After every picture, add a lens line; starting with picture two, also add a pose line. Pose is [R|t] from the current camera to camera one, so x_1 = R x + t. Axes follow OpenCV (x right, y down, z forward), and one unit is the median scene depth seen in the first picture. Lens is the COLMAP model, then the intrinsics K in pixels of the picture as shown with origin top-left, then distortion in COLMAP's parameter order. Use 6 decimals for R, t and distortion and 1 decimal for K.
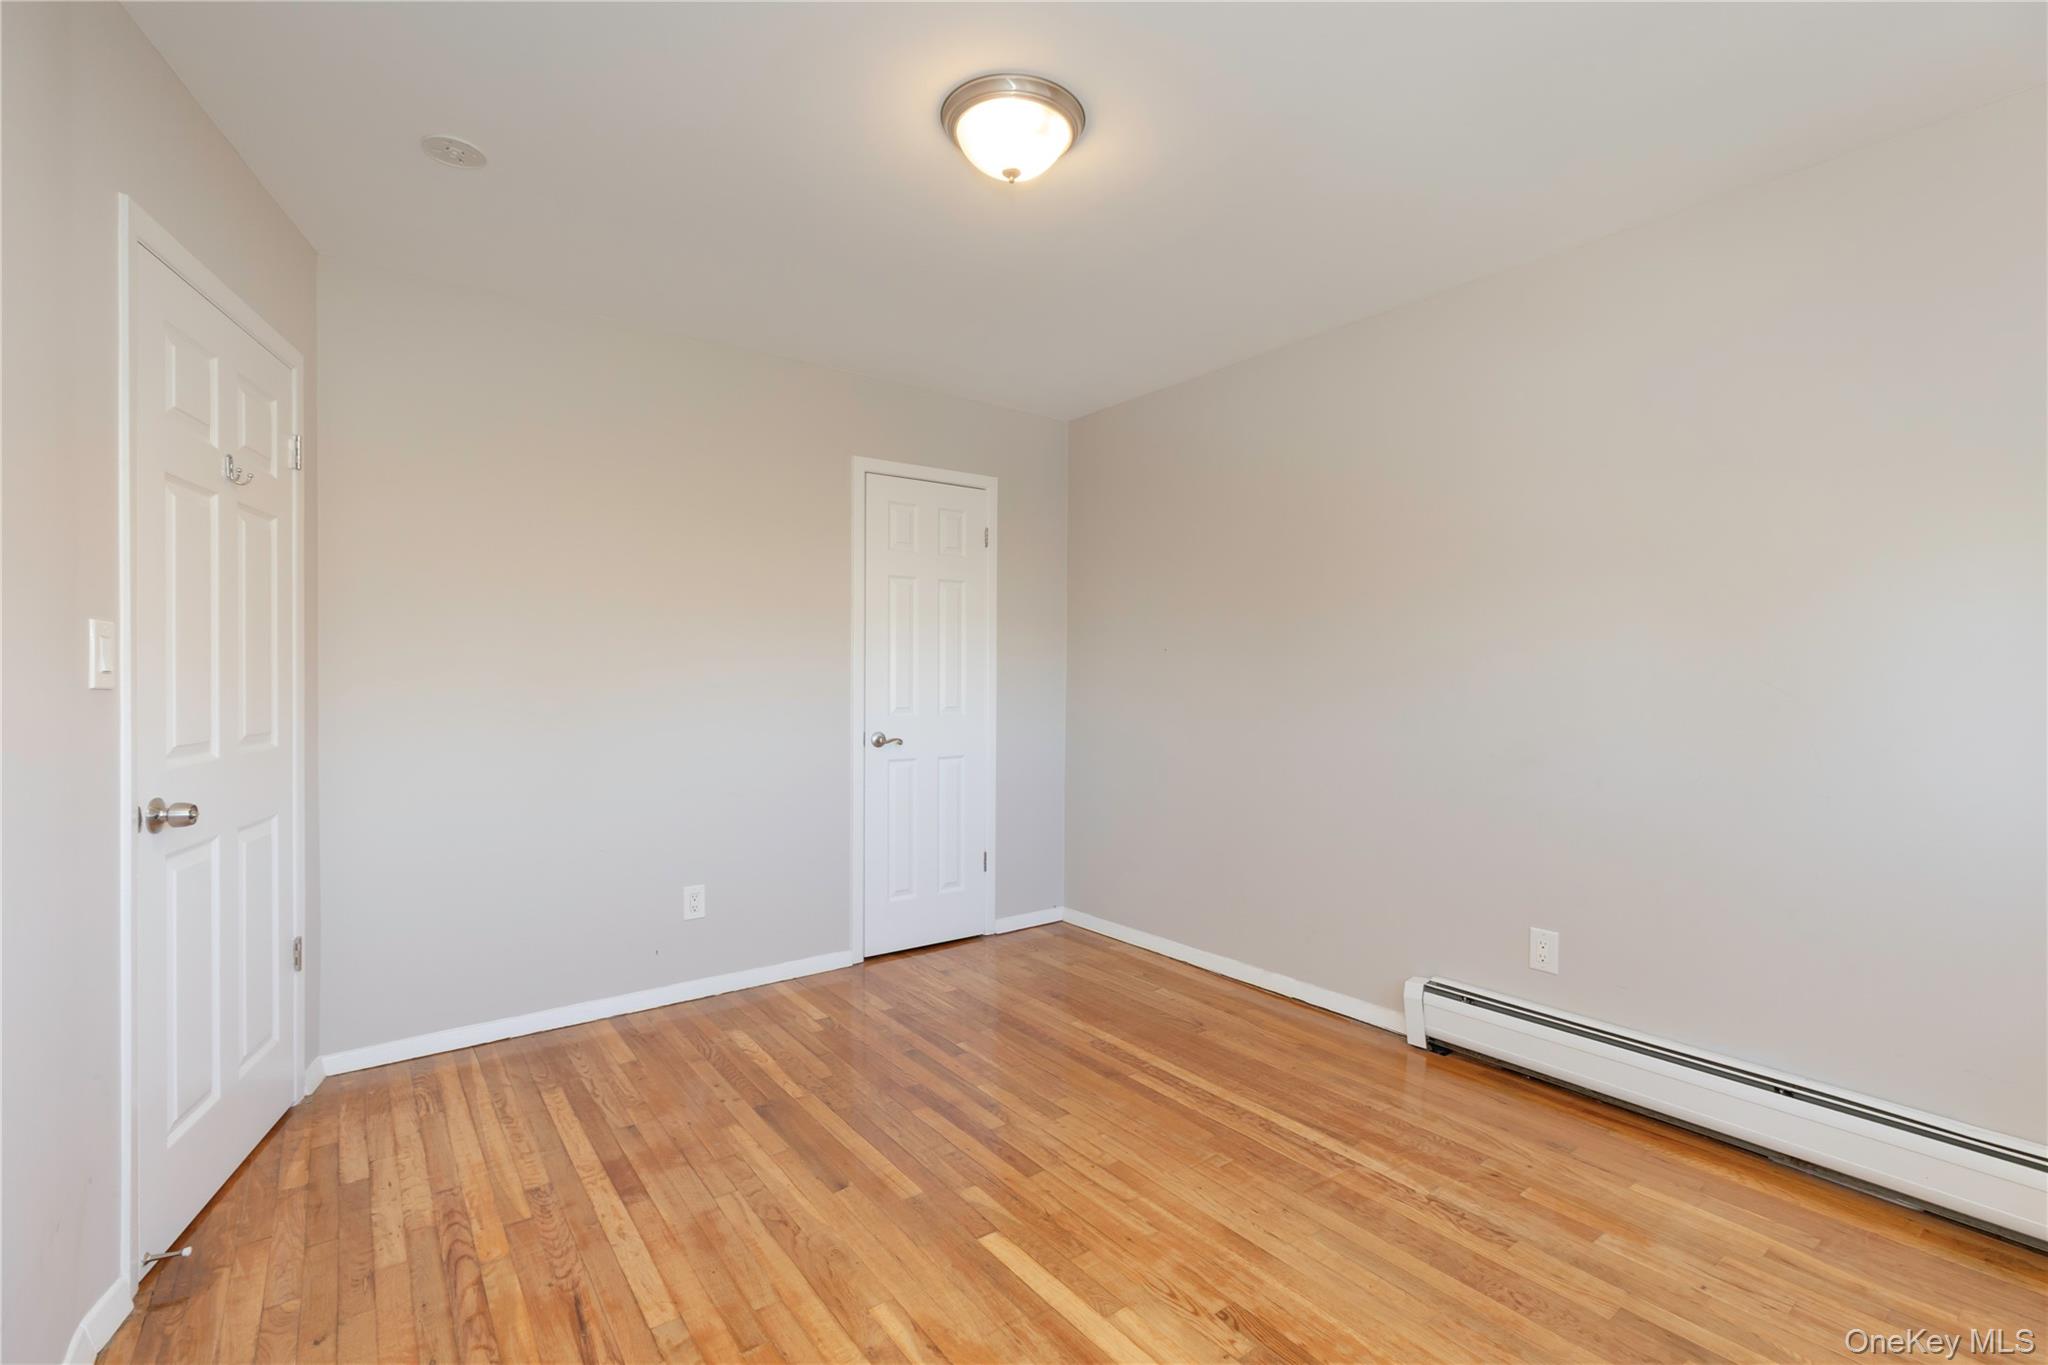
lens RADIAL K [[938.0, 0, 1030.6], [0, 938.0, 691.9], [0, 0, 1]] dist [0.002930, -0.000300]
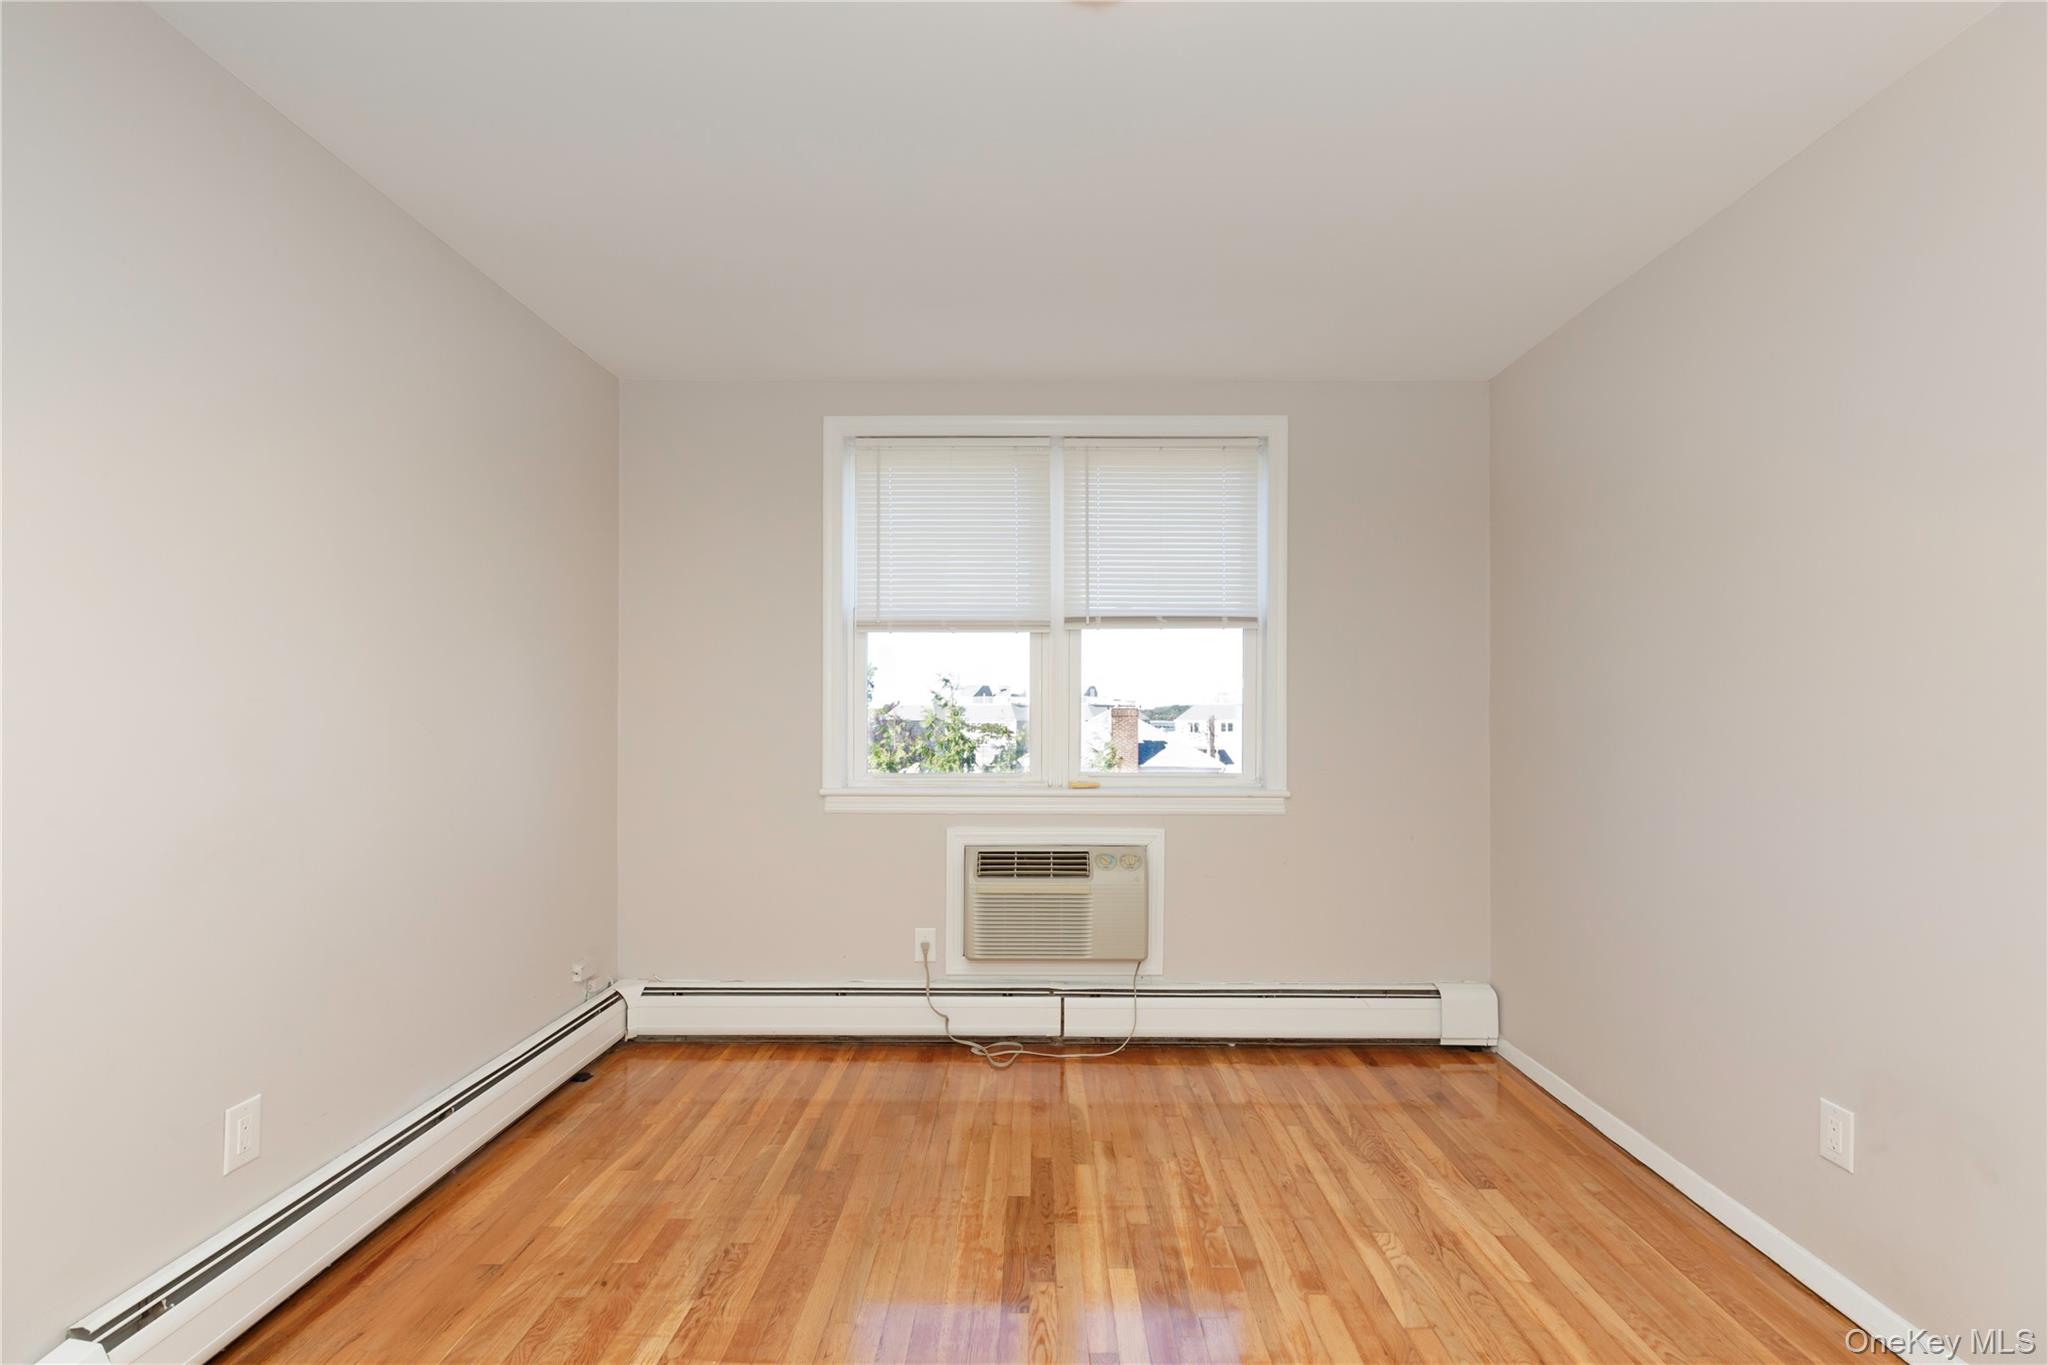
lens RADIAL K [[929.5, 0, 1061.9], [0, 929.5, 708.0], [0, 0, 1]] dist [0.001916, -0.000172]
pose [[-0.814328, -0.005499, 0.580379, -0.327532], [0.001715, 0.999928, 0.011881, -0.029406], [-0.580403, 0.010670, -0.814260, 1.343170]]
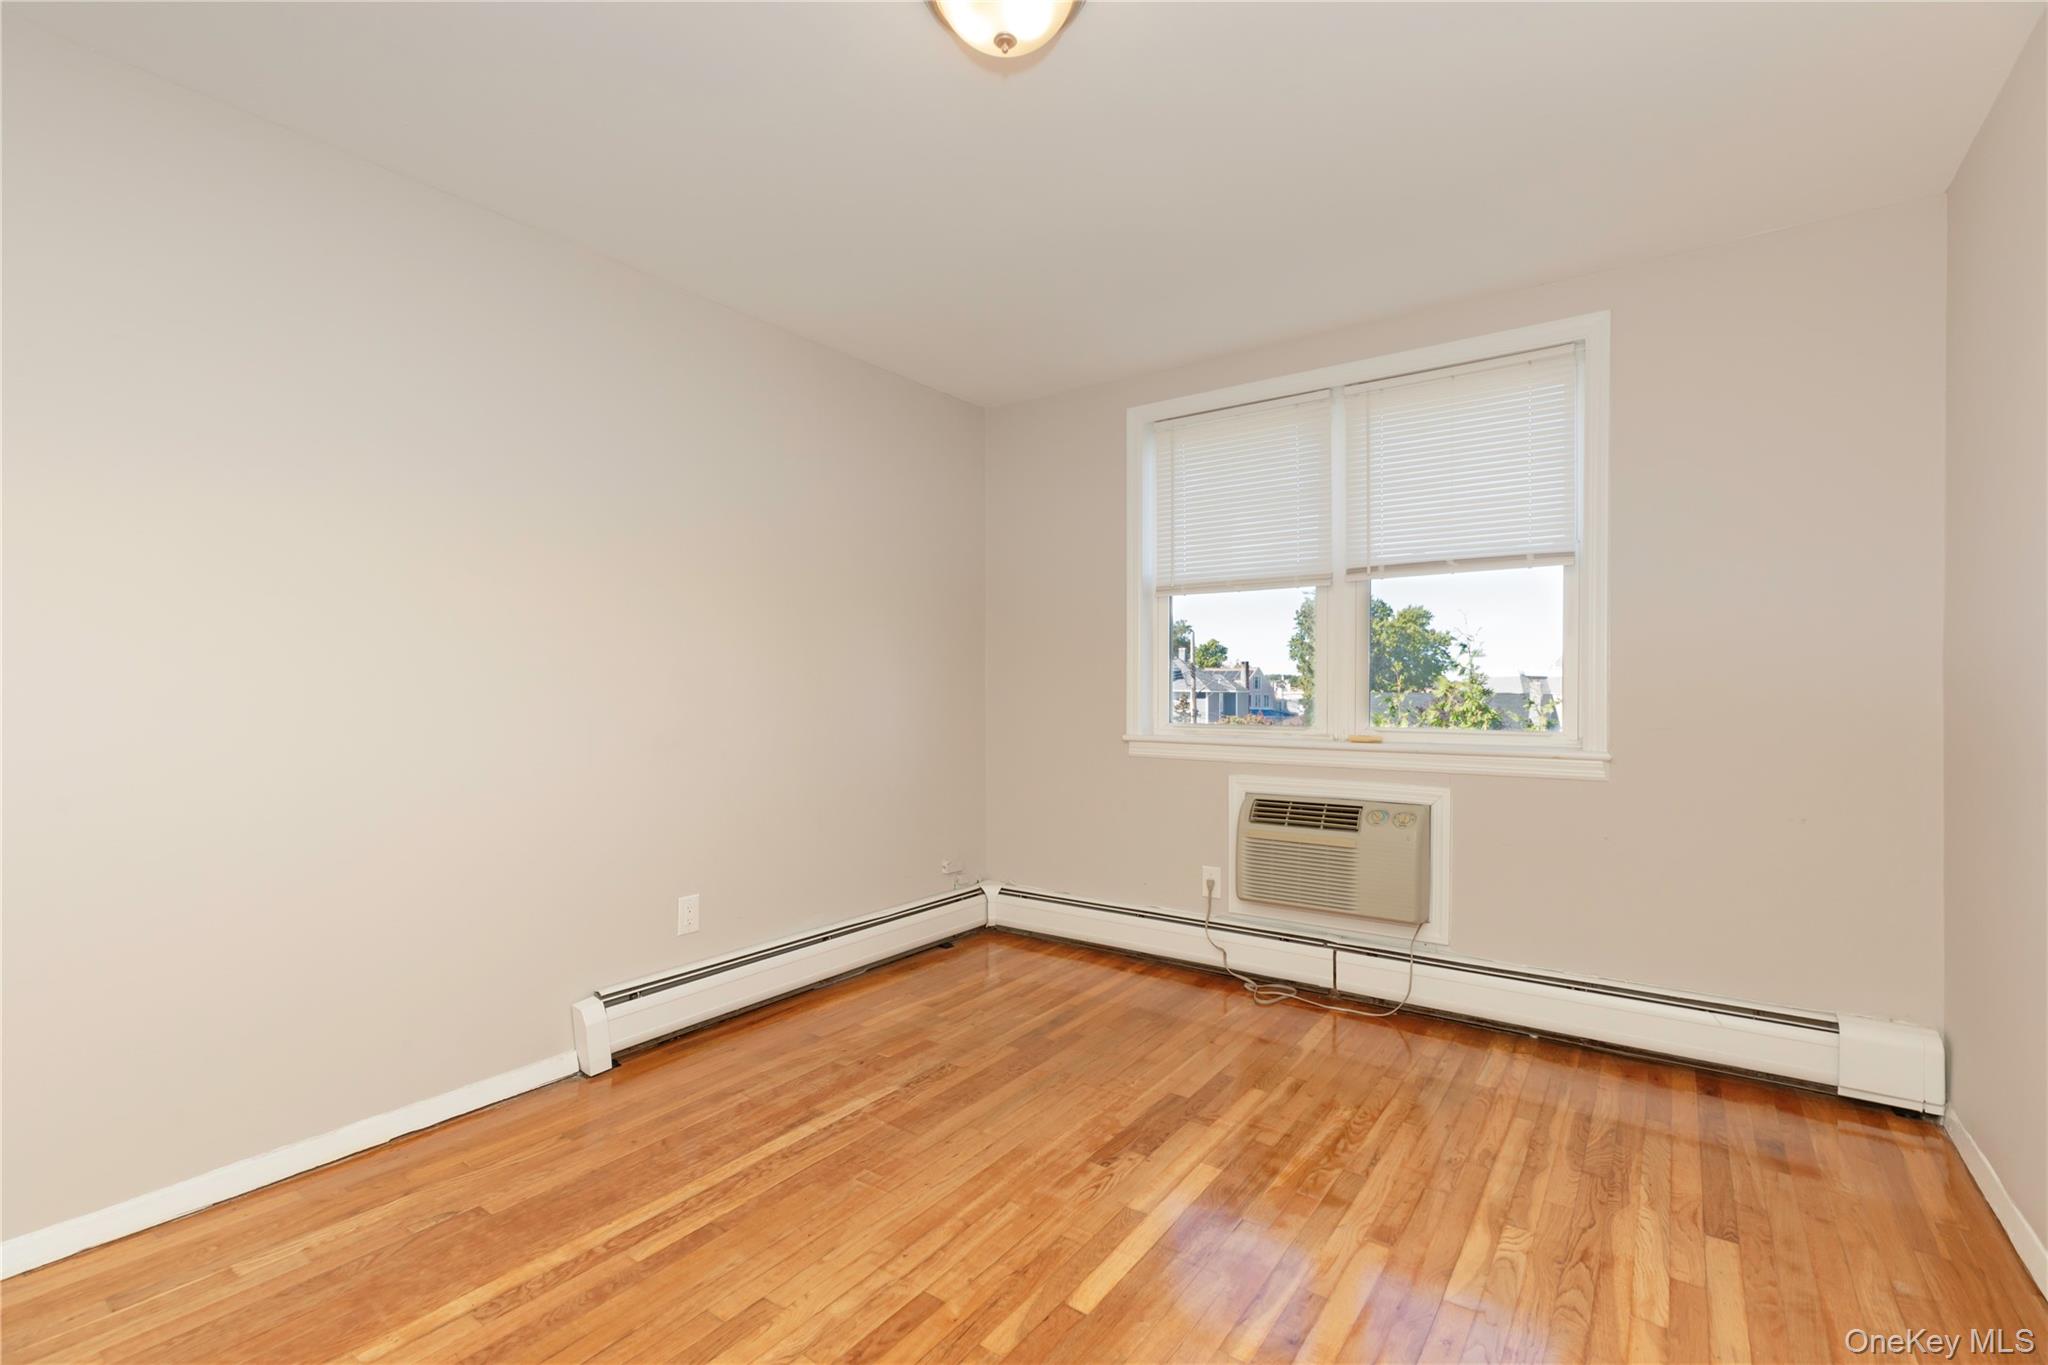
lens RADIAL K [[938.0, 0, 1030.6], [0, 938.0, 691.9], [0, 0, 1]] dist [0.002930, -0.000300]
pose [[-0.319742, -0.012302, 0.947425, -0.697879], [0.015056, 0.999723, 0.018062, 0.001863], [-0.947385, 0.020040, -0.319468, 1.086923]]
